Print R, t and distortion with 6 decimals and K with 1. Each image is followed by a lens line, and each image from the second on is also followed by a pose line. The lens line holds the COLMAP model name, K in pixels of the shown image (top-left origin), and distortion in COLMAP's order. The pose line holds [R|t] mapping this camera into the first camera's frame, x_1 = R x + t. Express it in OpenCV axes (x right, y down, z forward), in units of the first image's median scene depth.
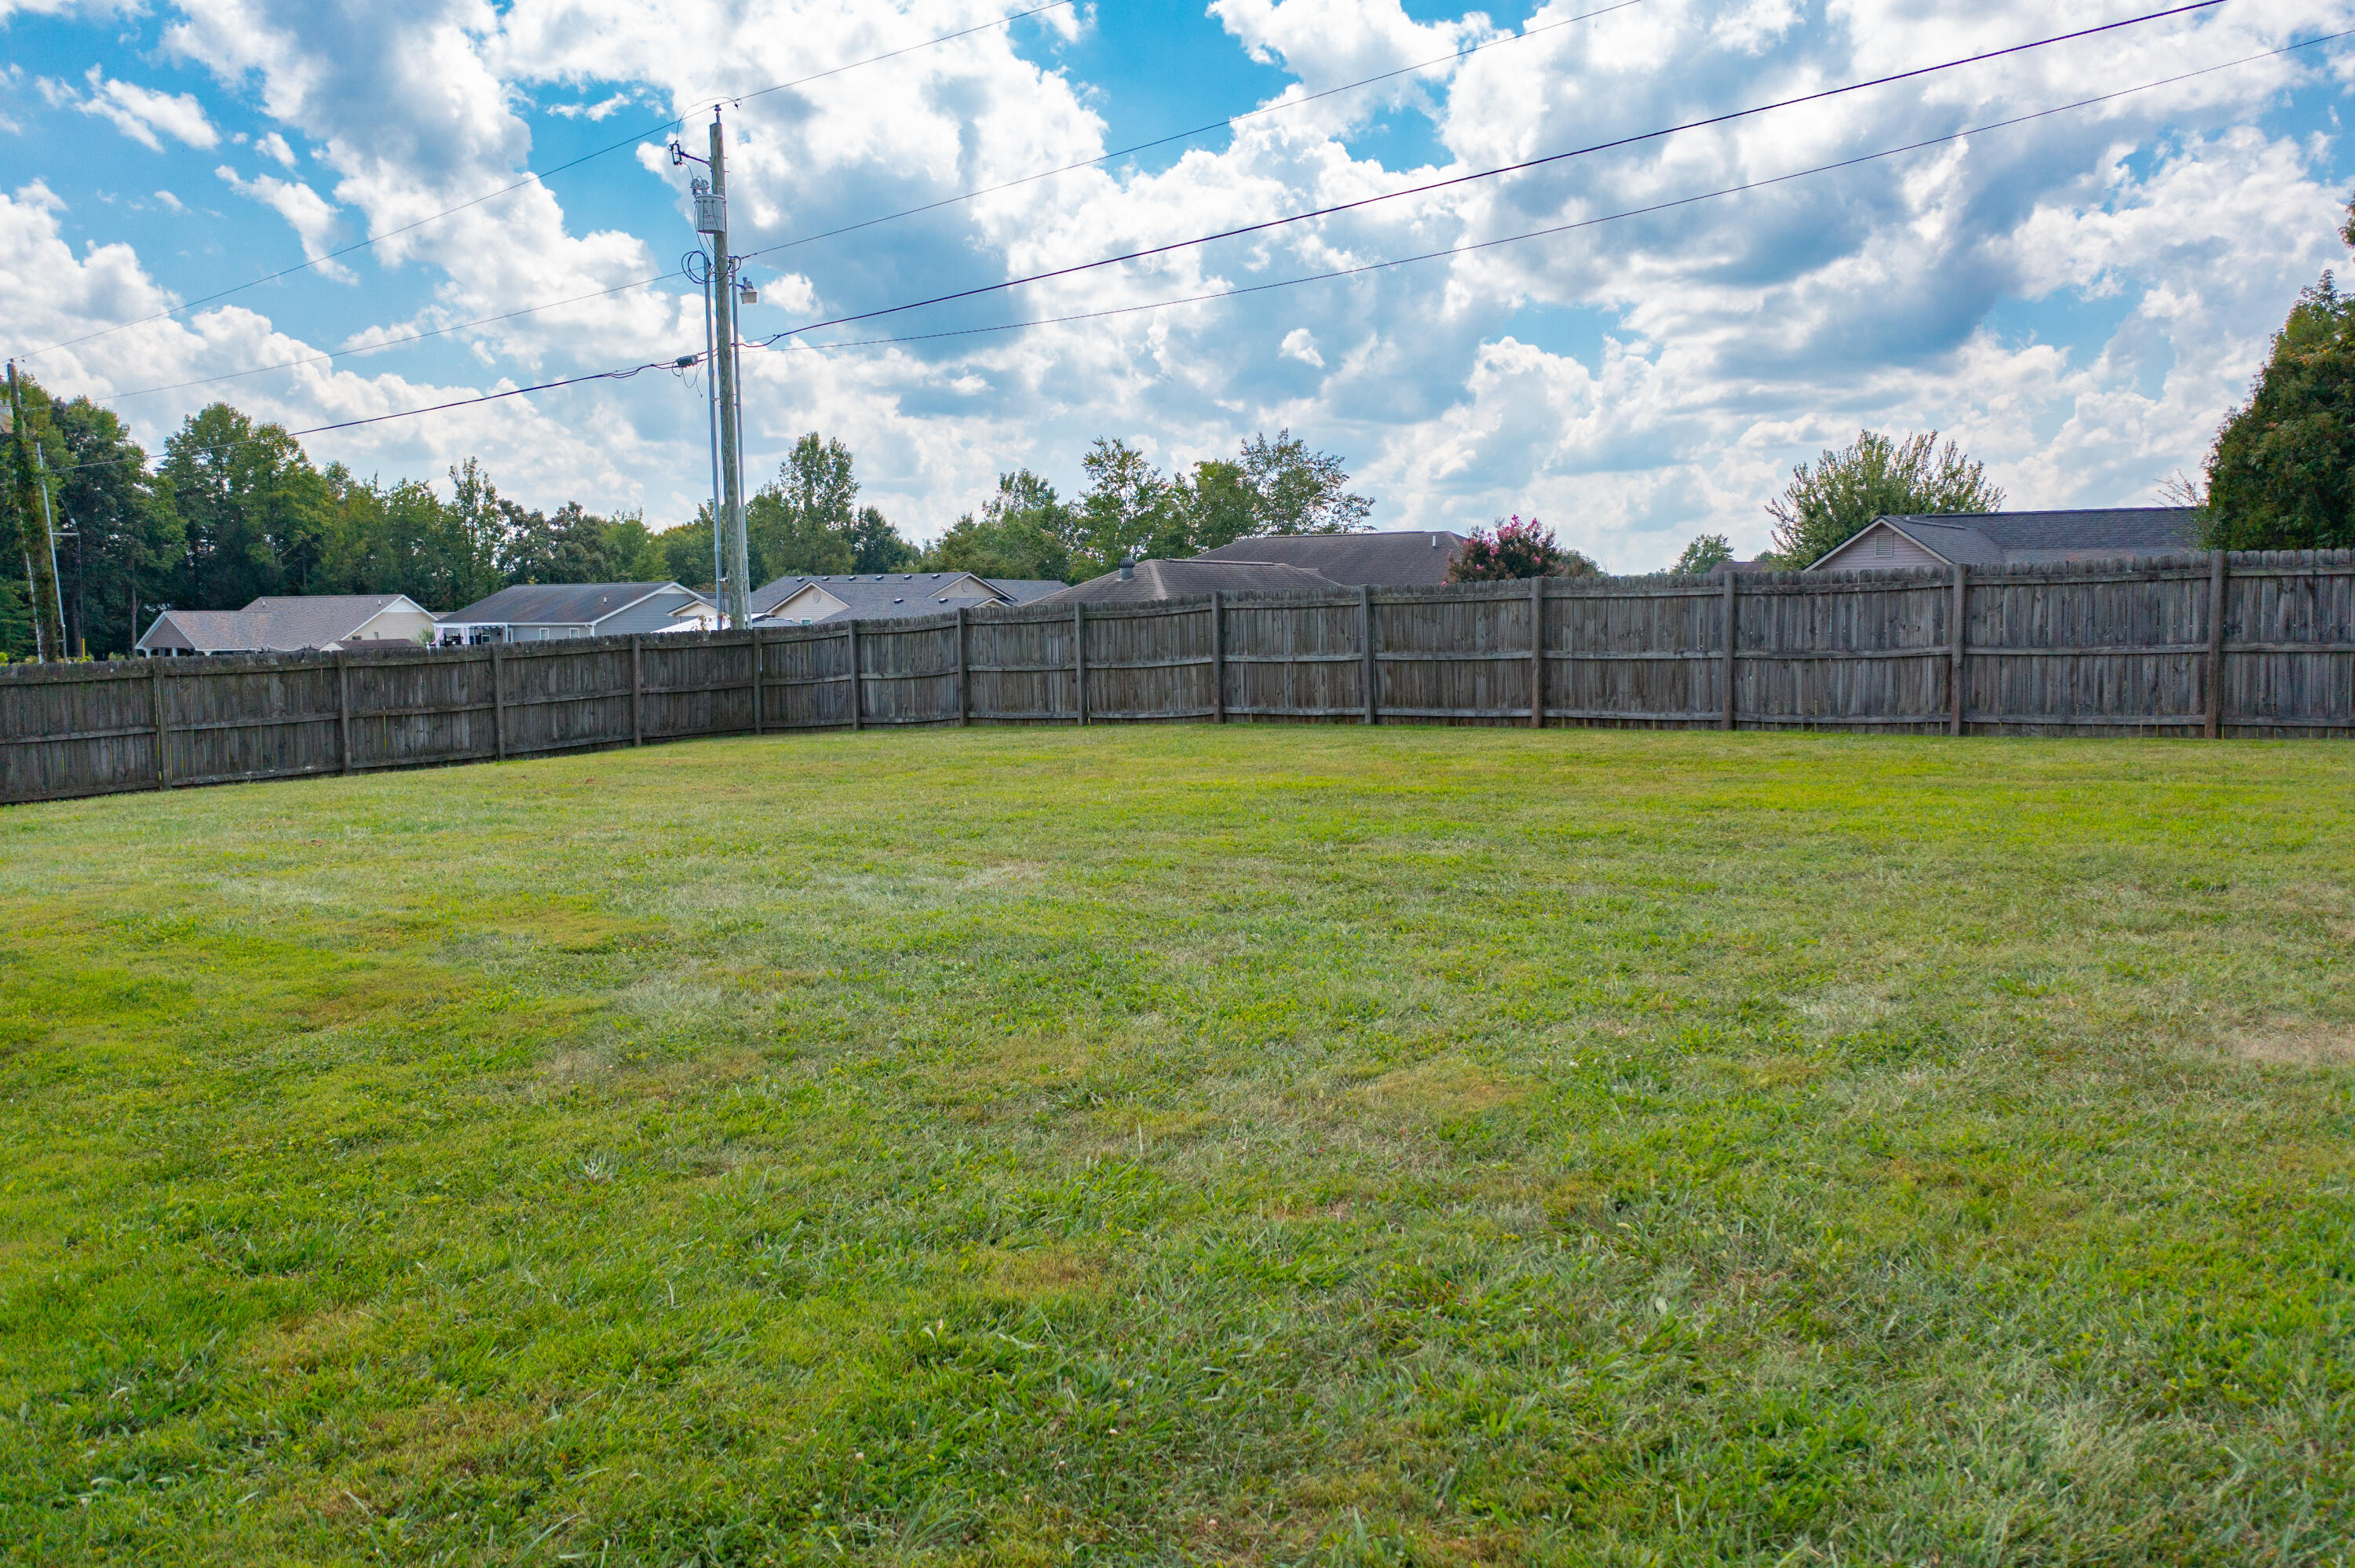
lens RADIAL K [[1849.2, 0, 1171.8], [0, 1849.2, 792.1], [0, 0, 1]] dist [-0.012827, 0.005542]
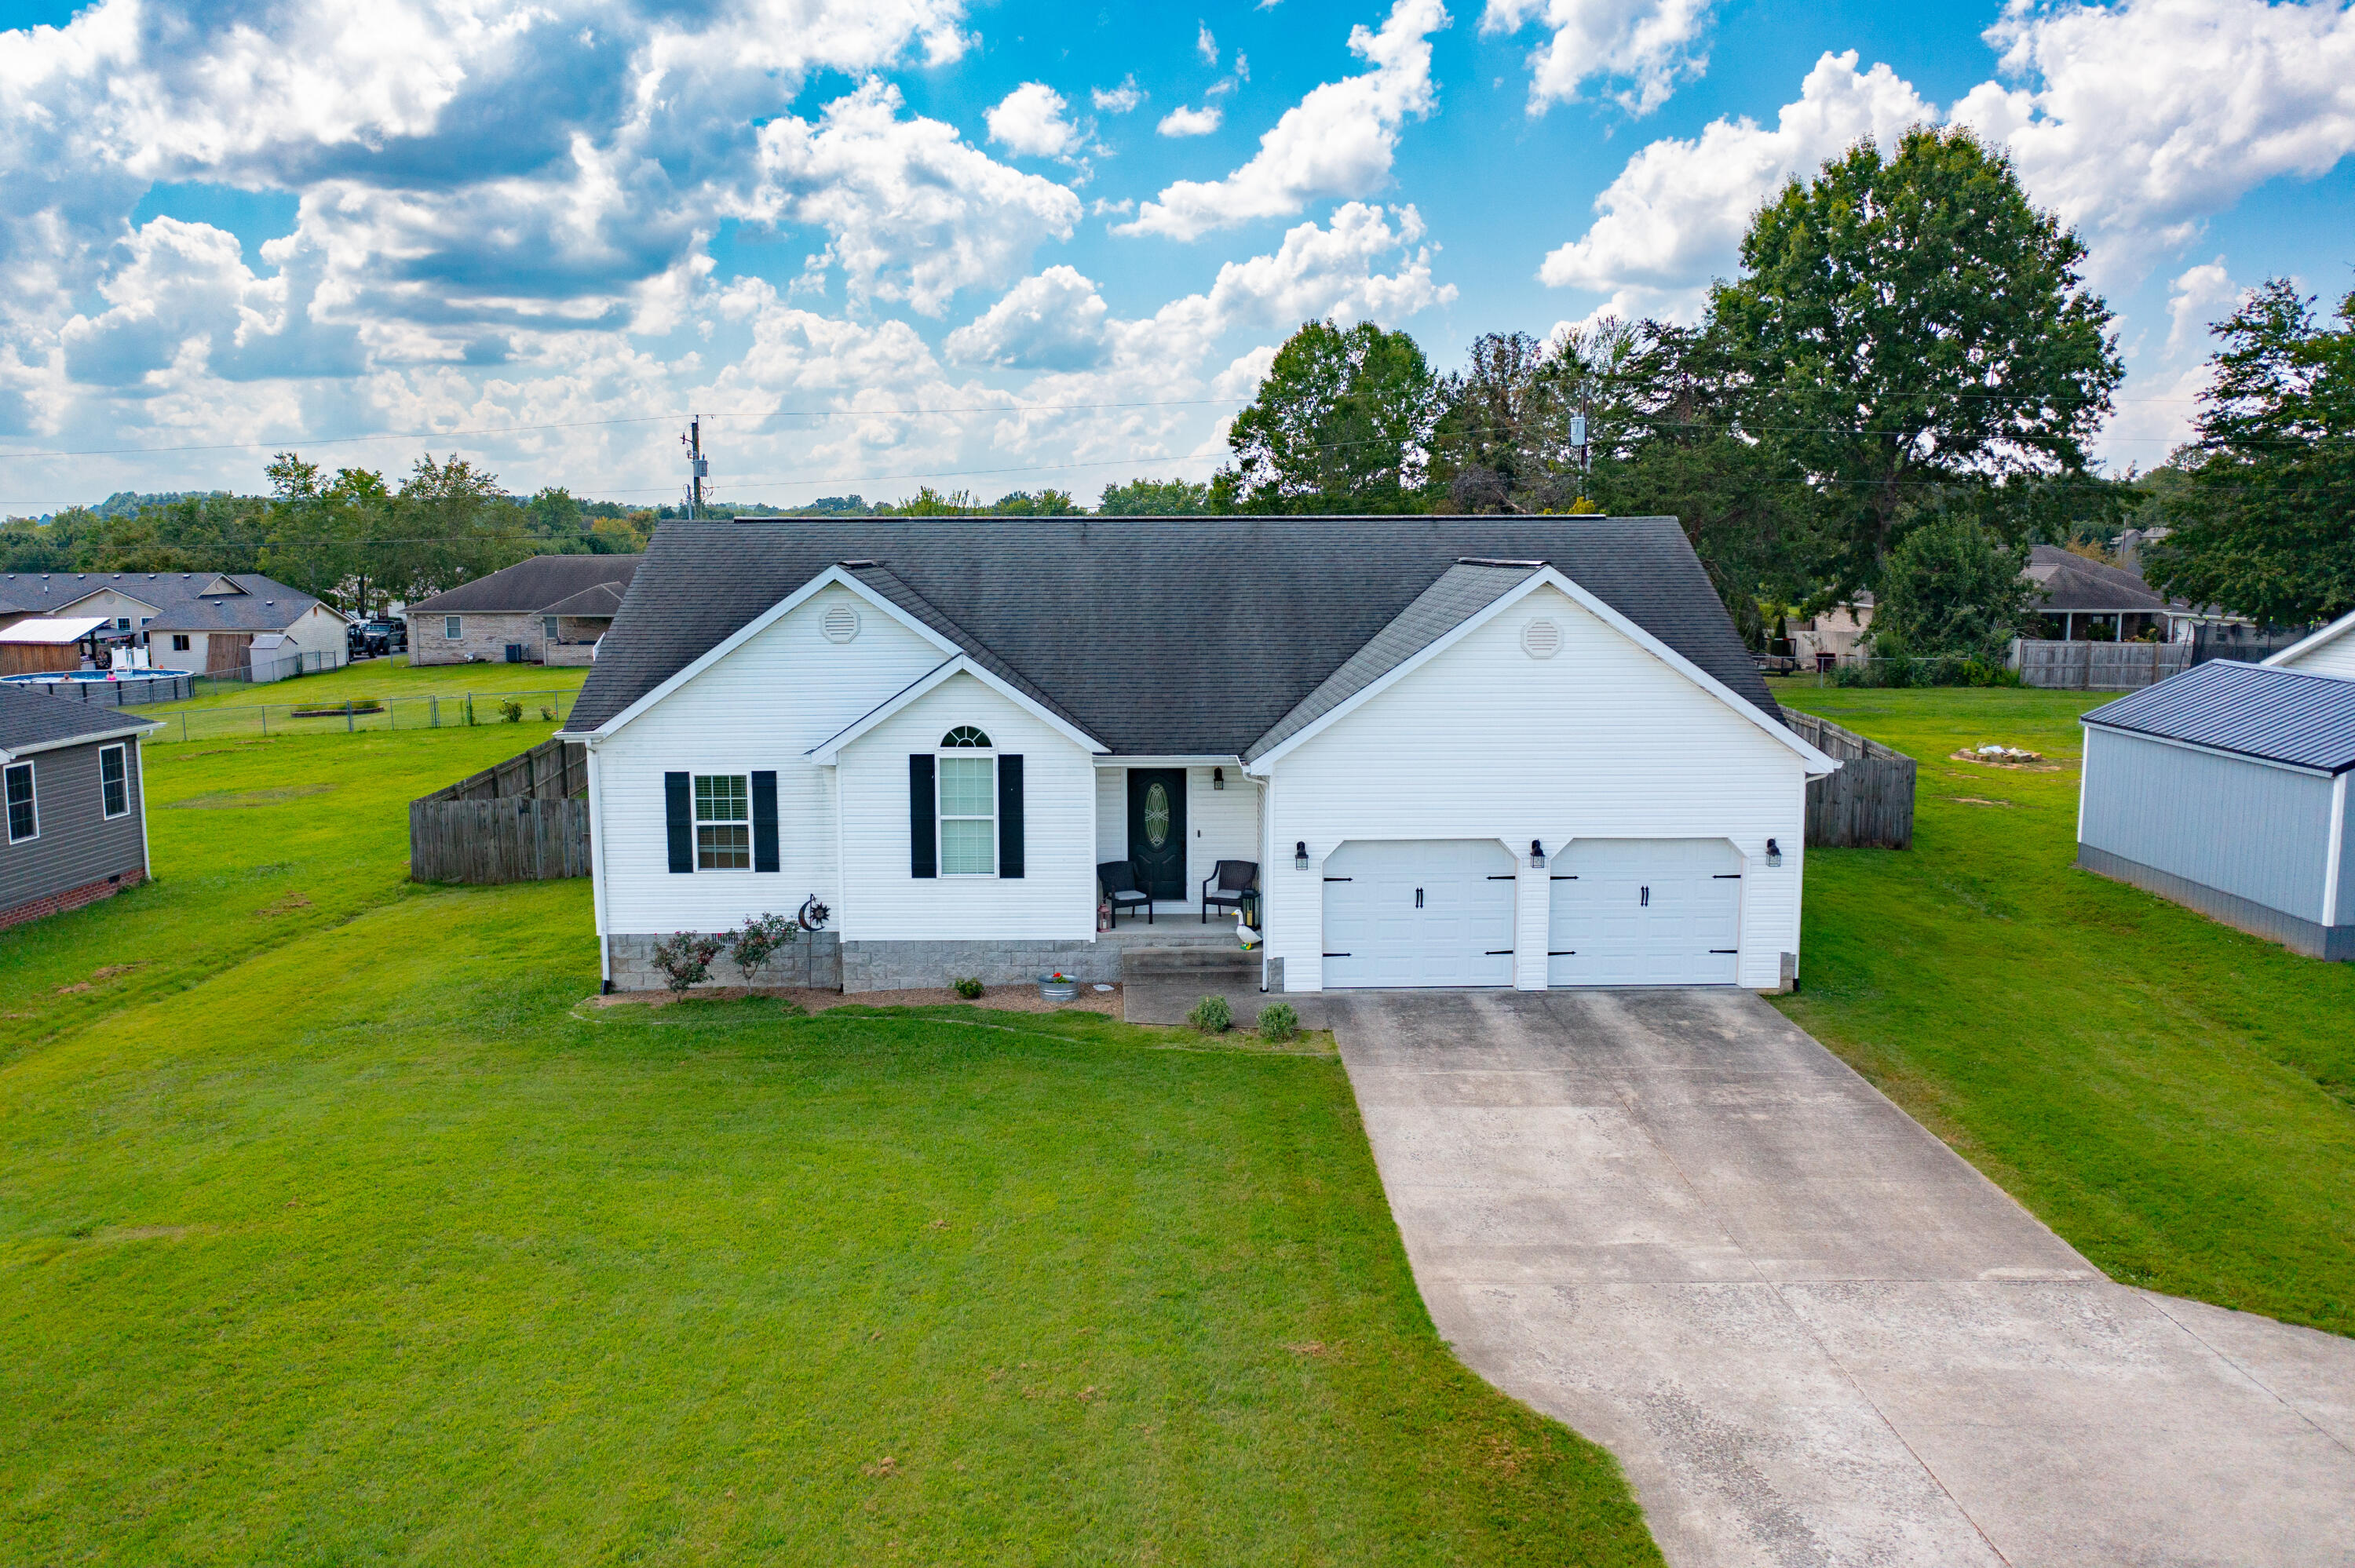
lens RADIAL K [[1849.2, 0, 1177.0], [0, 1849.2, 795.4], [0, 0, 1]] dist [-0.012827, 0.005542]
pose [[0.774803, -0.088045, 0.626042, -0.352374], [0.059718, 0.996020, 0.066169, -0.015584], [-0.629376, -0.013882, 0.776977, -0.287690]]
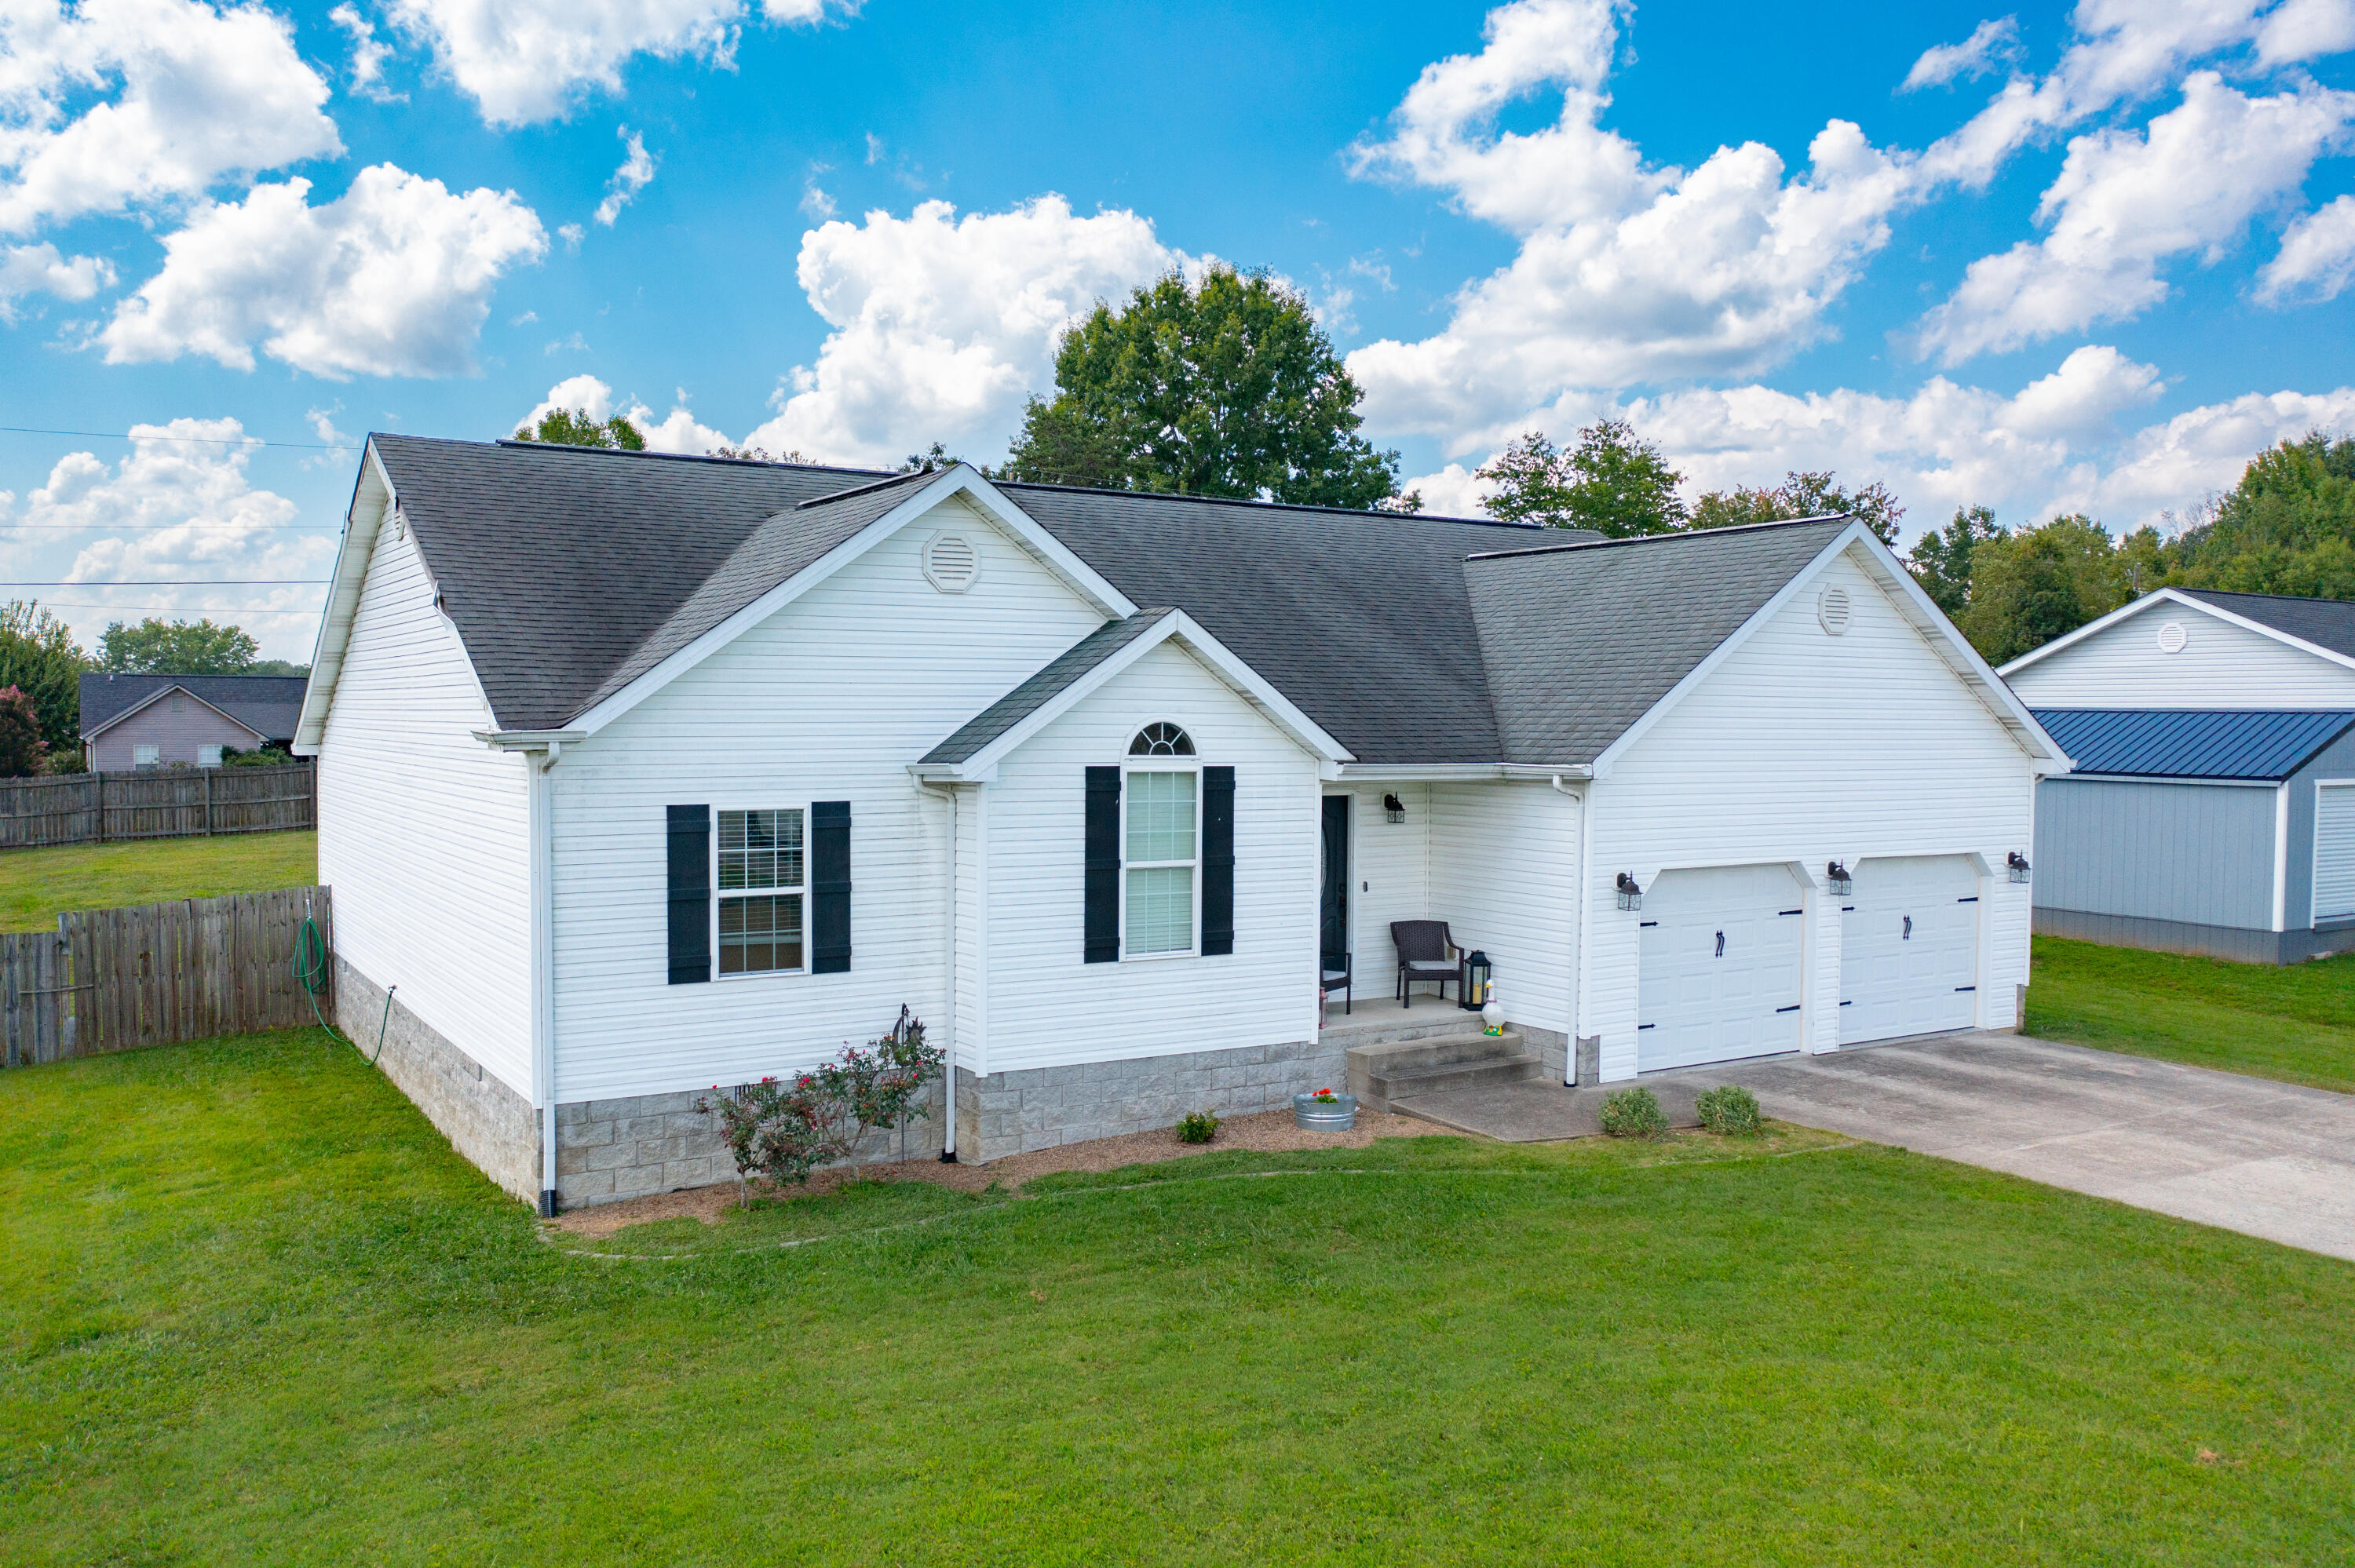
lens RADIAL K [[1849.2, 0, 1169.4], [0, 1849.2, 798.4], [0, 0, 1]] dist [-0.012827, 0.005542]
pose [[0.342040, -0.036550, 0.938974, -0.370518], [0.079163, 0.996812, 0.009964, -0.004635], [-0.936345, 0.070924, 0.343843, -0.126185]]
